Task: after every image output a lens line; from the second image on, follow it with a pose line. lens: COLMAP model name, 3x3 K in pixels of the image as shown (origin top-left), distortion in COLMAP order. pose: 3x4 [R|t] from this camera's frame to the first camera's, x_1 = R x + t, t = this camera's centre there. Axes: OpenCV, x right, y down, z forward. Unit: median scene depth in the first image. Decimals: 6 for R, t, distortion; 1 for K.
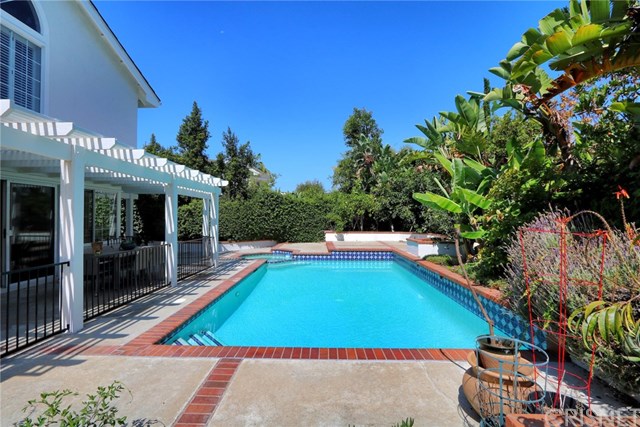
lens RADIAL K [[293.8, 0, 319.8], [0, 293.8, 211.4], [0, 0, 1]] dist [-0.010777, 0.000484]
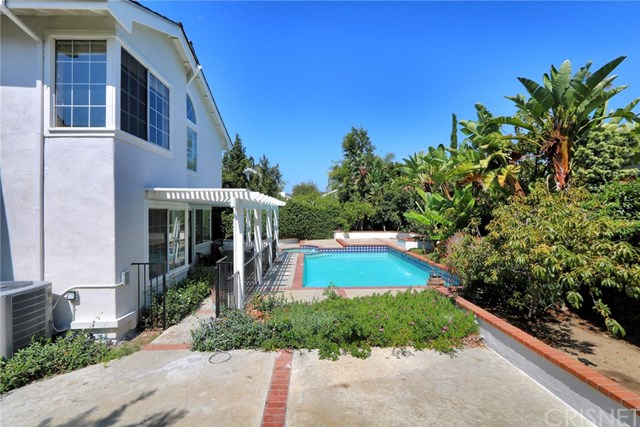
lens RADIAL K [[293.8, 0, 319.8], [0, 293.8, 211.4], [0, 0, 1]] dist [-0.010777, 0.000484]
pose [[0.998257, -0.003967, 0.058888, -0.133677], [0.002626, 0.999736, 0.022828, -0.054142], [-0.058963, -0.022634, 0.998004, -0.337770]]
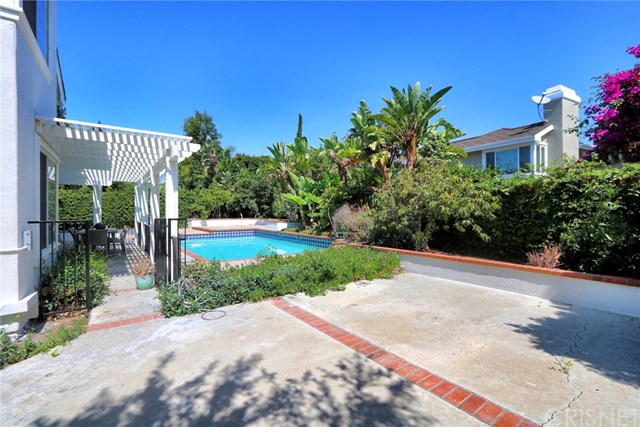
lens RADIAL K [[293.8, 0, 319.8], [0, 293.8, 211.4], [0, 0, 1]] dist [-0.010777, 0.000484]
pose [[0.795386, -0.004993, 0.606082, -0.300483], [-0.011557, 0.999659, 0.023403, 0.001626], [-0.605992, -0.025619, 0.795058, -0.300854]]
